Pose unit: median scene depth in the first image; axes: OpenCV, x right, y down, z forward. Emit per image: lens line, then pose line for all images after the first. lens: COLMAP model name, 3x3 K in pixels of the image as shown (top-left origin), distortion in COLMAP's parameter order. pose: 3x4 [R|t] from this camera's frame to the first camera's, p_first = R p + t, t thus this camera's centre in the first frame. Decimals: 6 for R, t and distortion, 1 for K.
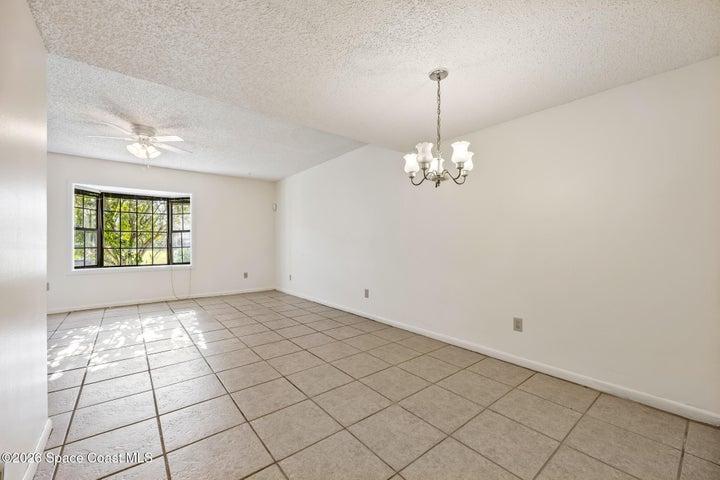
lens RADIAL K [[287.8, 0, 358.4], [0, 287.8, 241.5], [0, 0, 1]] dist [-0.008562, -0.000171]
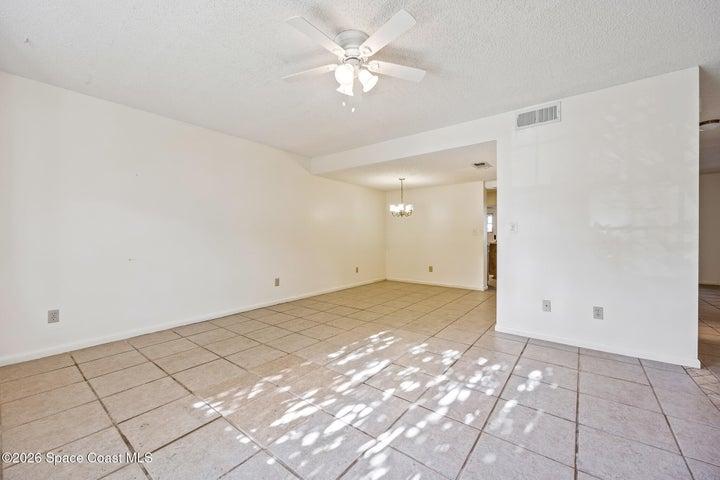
lens RADIAL K [[287.8, 0, 357.3], [0, 287.8, 241.1], [0, 0, 1]] dist [-0.008562, -0.000171]
pose [[-0.224703, -0.012512, 0.974347, -1.292552], [-0.006851, 0.999913, 0.011260, 0.009451], [-0.974403, -0.004145, -0.224769, 1.102672]]
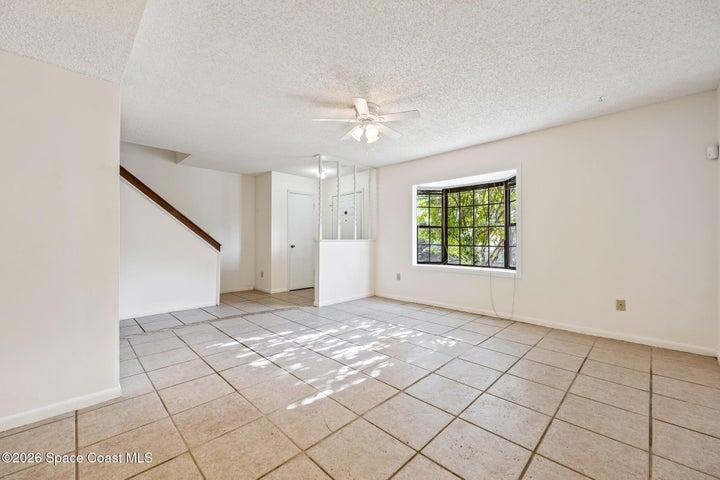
lens RADIAL K [[287.8, 0, 356.5], [0, 287.8, 240.6], [0, 0, 1]] dist [-0.008562, -0.000171]
pose [[0.099050, 0.003494, -0.995076, 0.101189], [0.009693, 0.999943, 0.004476, 0.000085], [0.995035, -0.010089, 0.099011, 0.866042]]
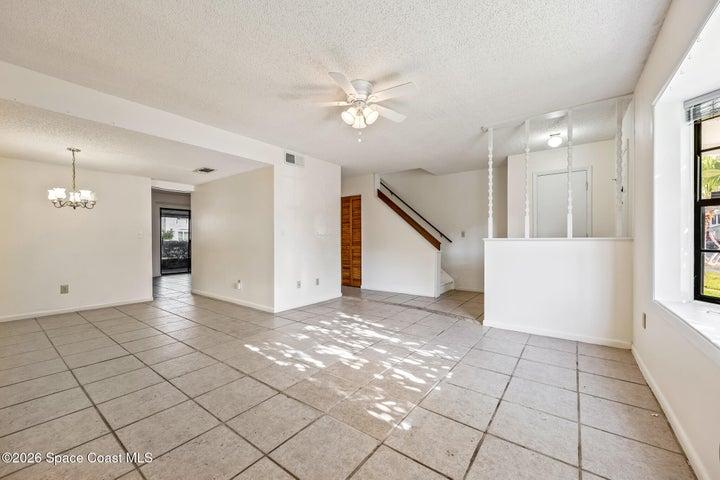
lens RADIAL K [[287.8, 0, 357.4], [0, 287.8, 242.2], [0, 0, 1]] dist [-0.008562, -0.000171]
pose [[-0.969980, 0.005008, -0.243132, -0.550132], [0.004336, 0.999985, 0.003300, 0.009088], [0.243145, 0.002147, -0.969988, 1.691982]]
